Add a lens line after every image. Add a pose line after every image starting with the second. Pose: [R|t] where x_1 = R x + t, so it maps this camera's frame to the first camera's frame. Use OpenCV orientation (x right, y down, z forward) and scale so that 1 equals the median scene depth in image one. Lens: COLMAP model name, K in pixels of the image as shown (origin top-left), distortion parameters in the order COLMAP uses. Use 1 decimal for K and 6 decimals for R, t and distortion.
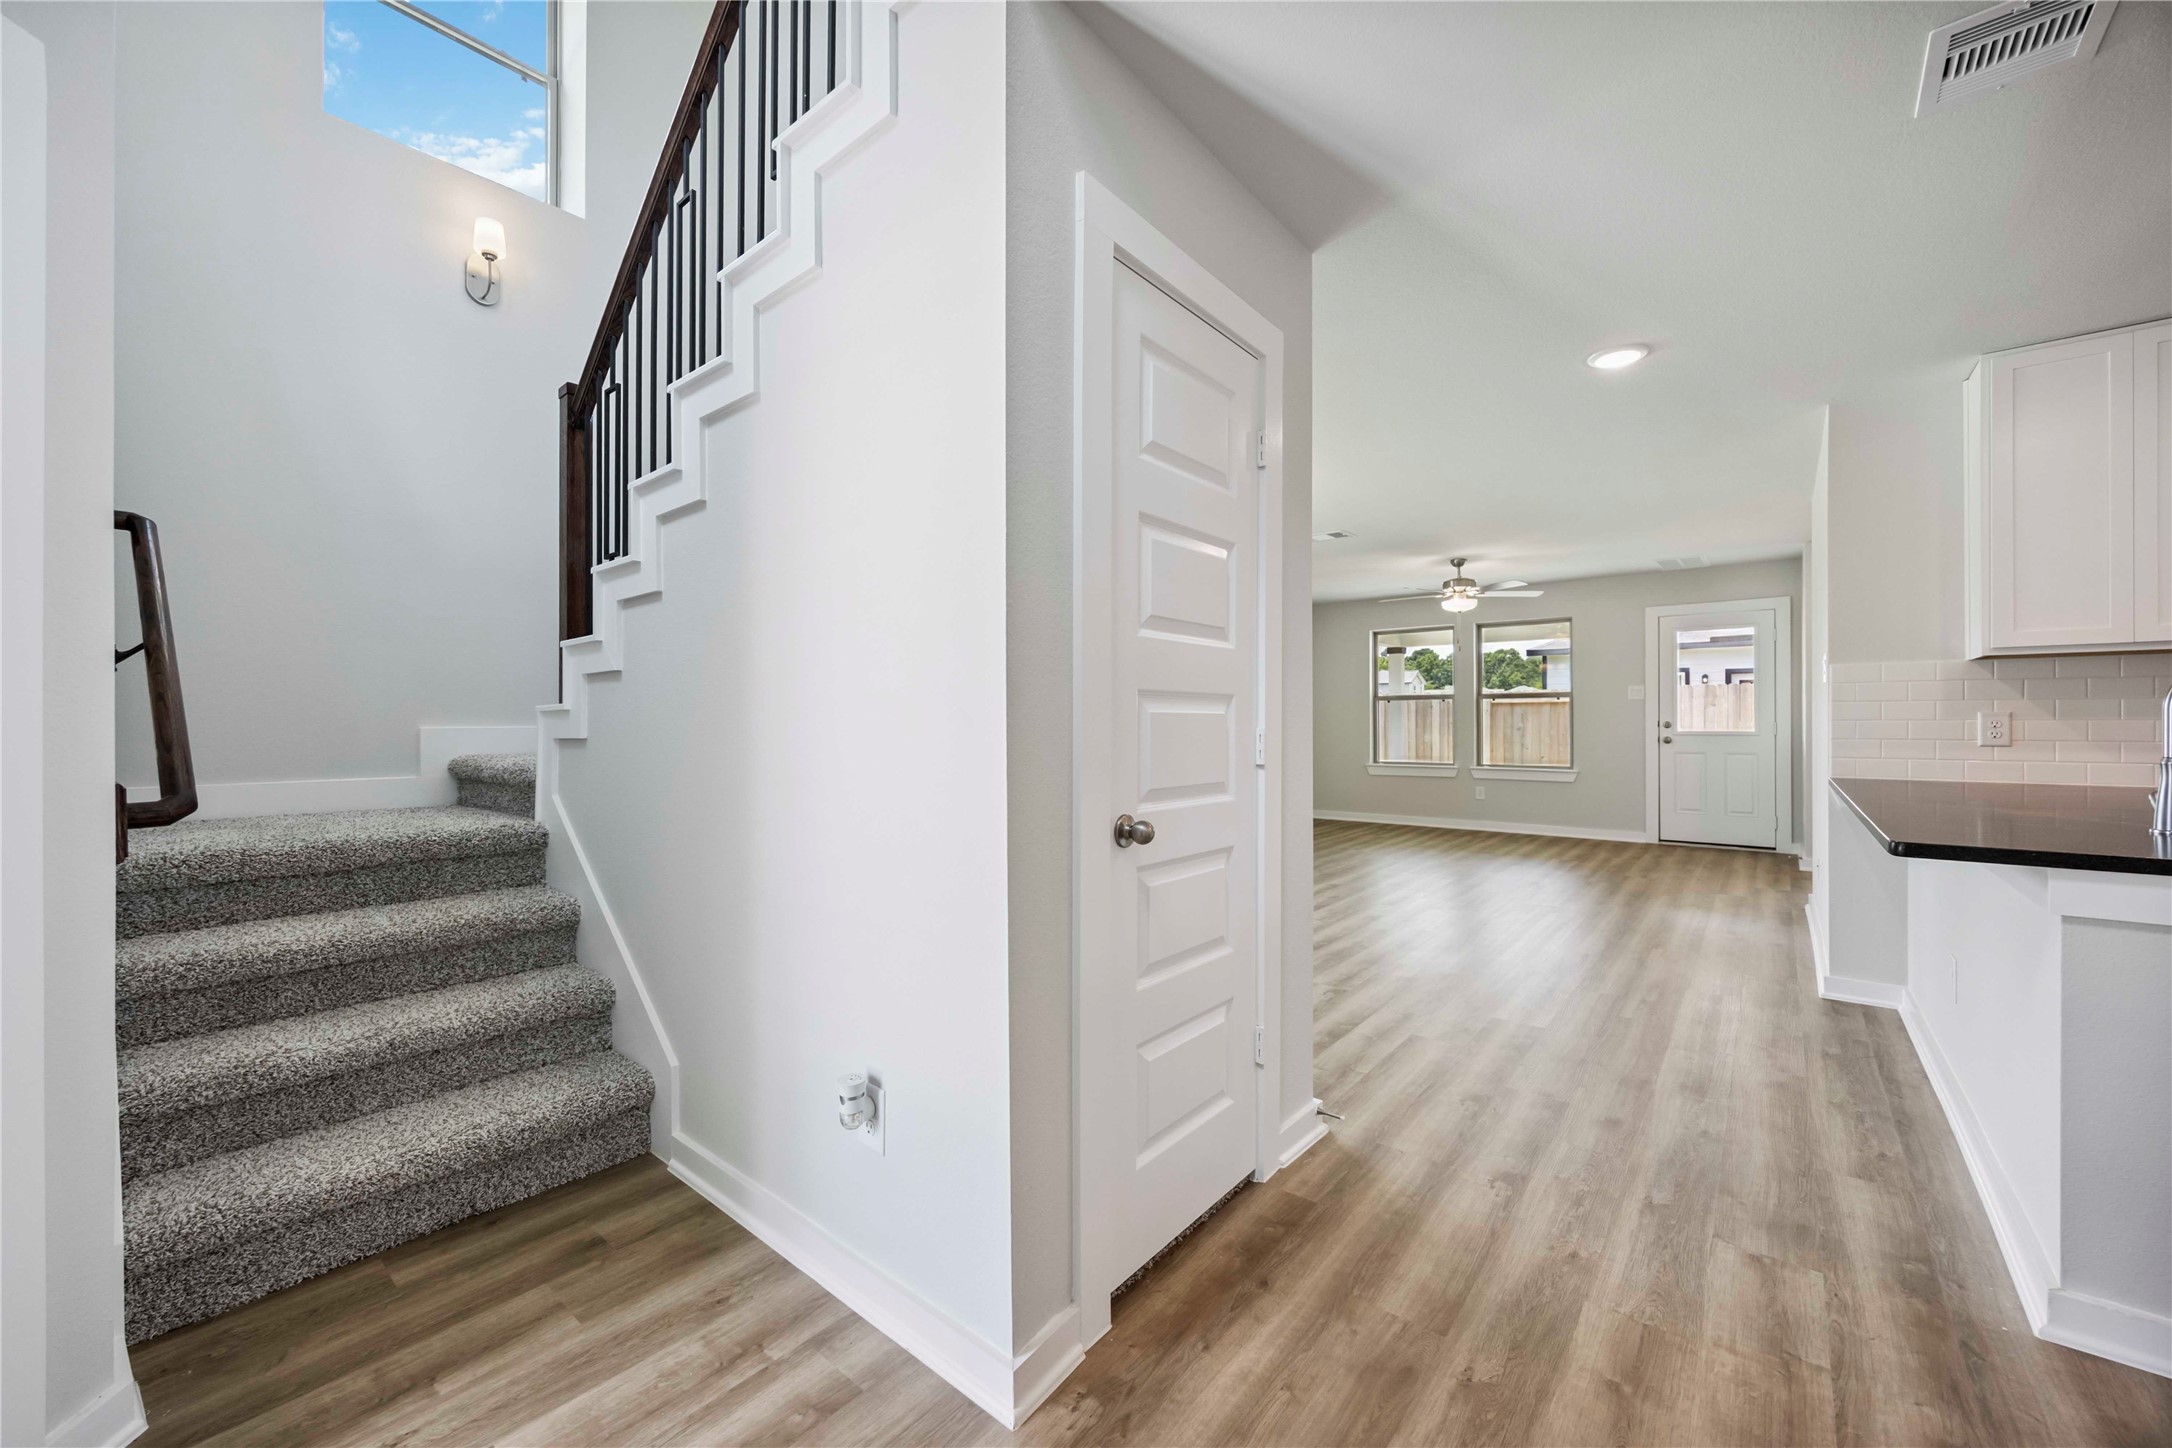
lens RADIAL K [[838.5, 0, 1070.0], [0, 838.5, 723.6], [0, 0, 1]] dist [-0.002462, -0.000117]
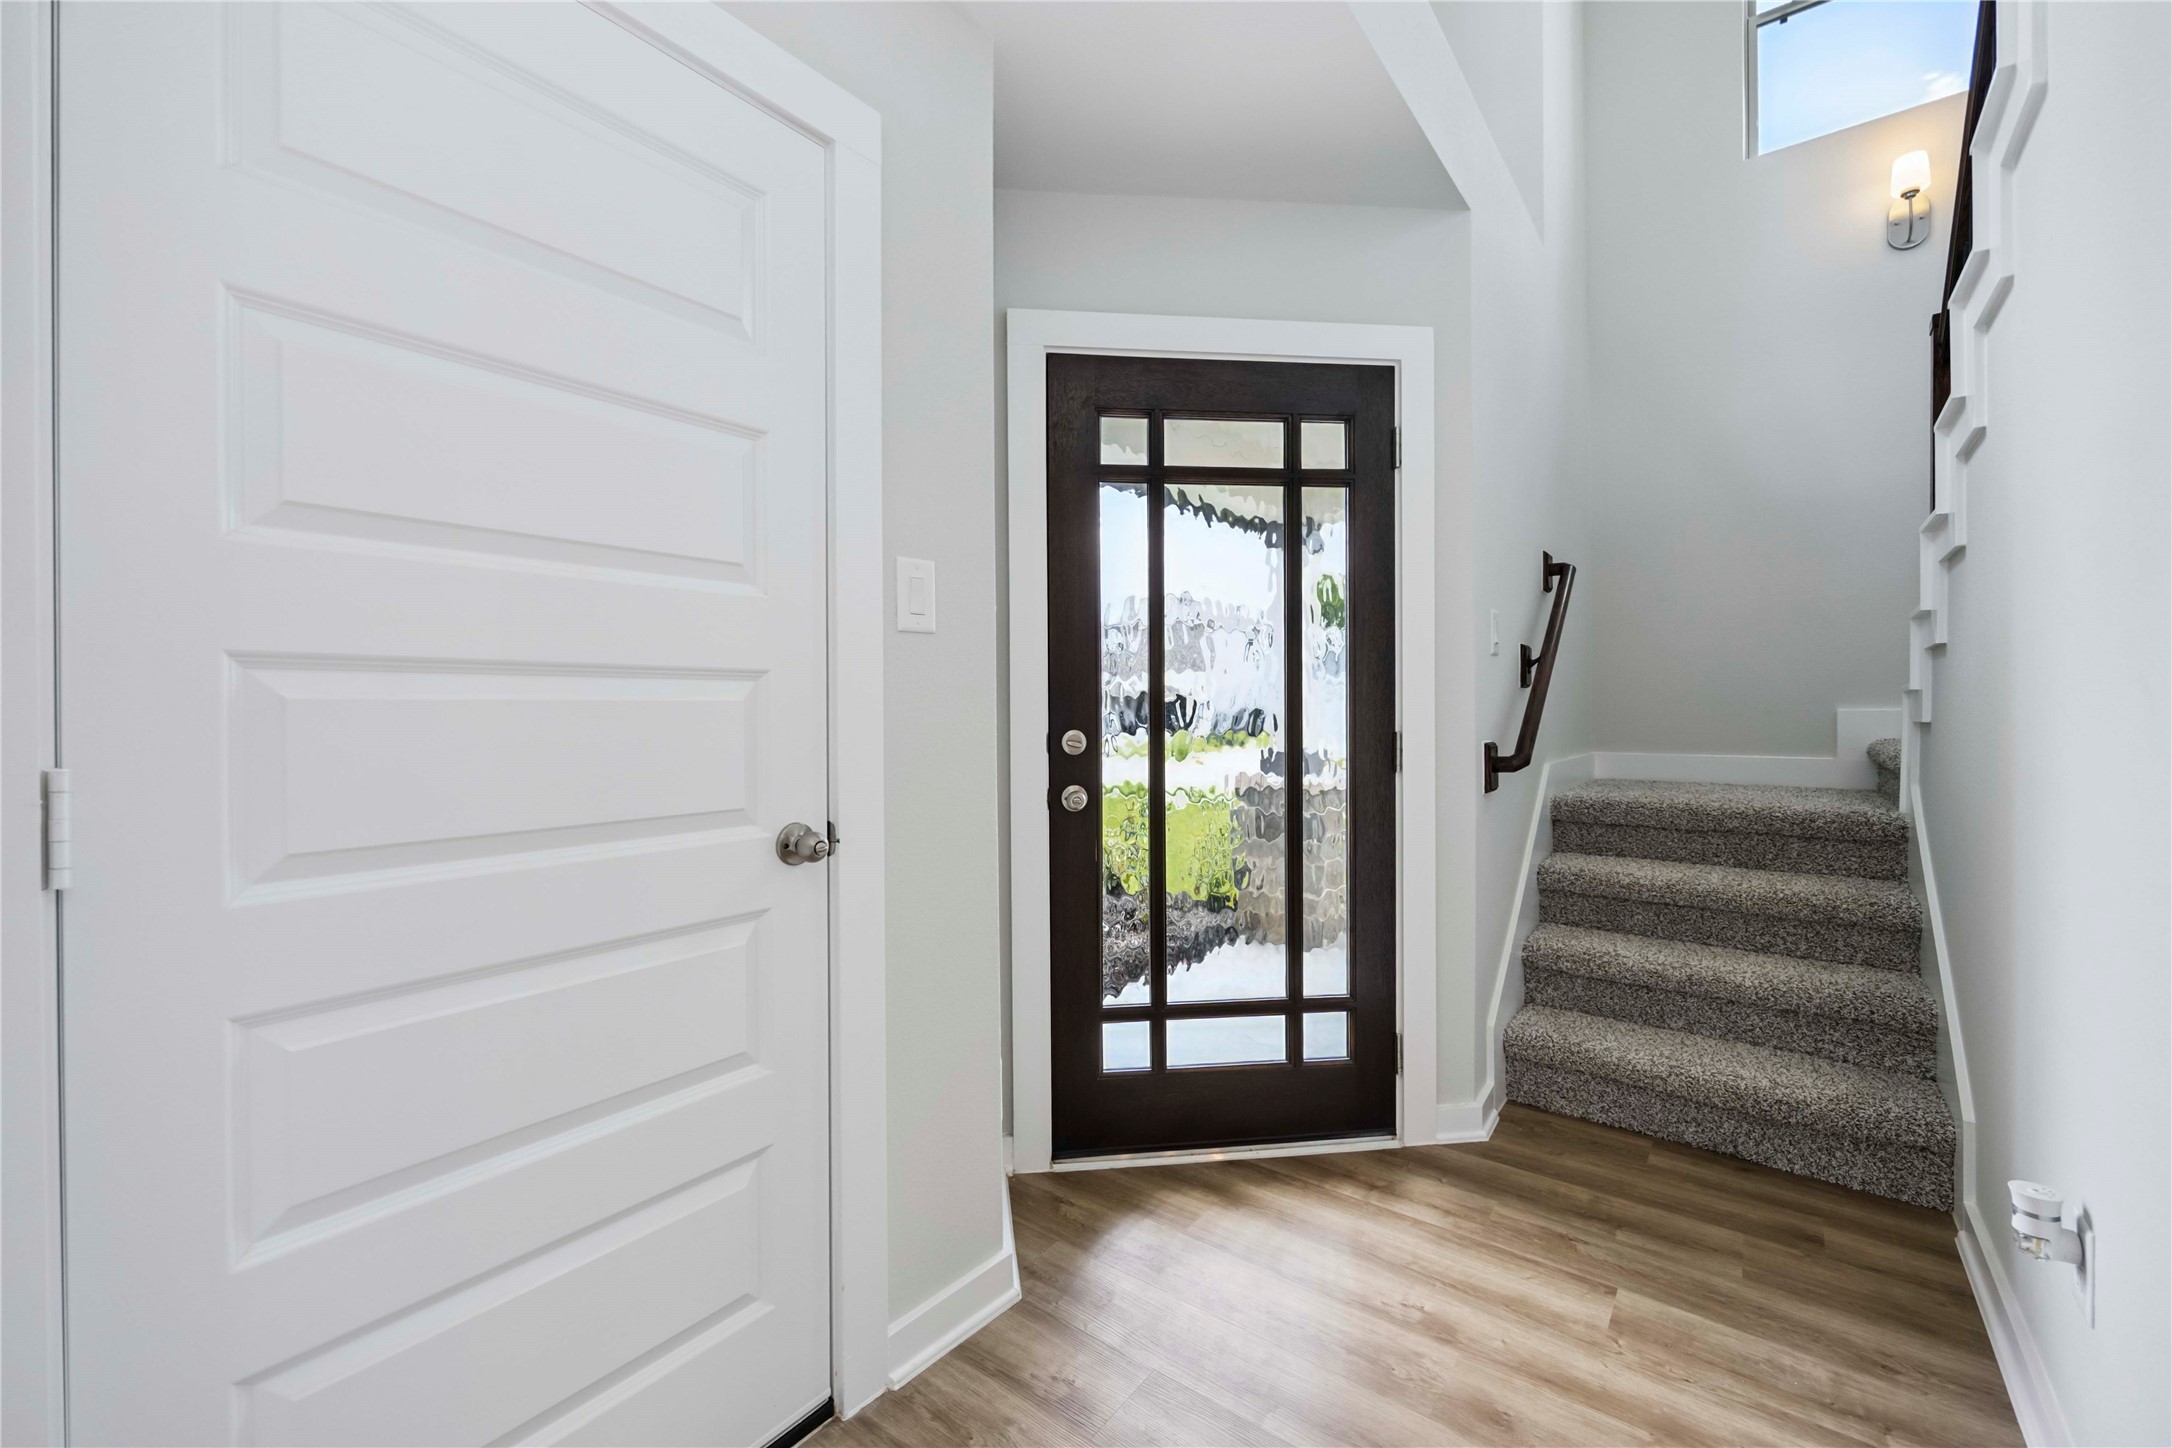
lens RADIAL K [[838.5, 0, 1079.9], [0, 838.5, 715.2], [0, 0, 1]] dist [-0.002462, -0.000117]
pose [[0.033519, 0.010655, -0.999381, 0.370153], [0.003686, 0.999935, 0.010785, -0.003776], [0.999431, -0.004046, 0.033478, 0.115997]]
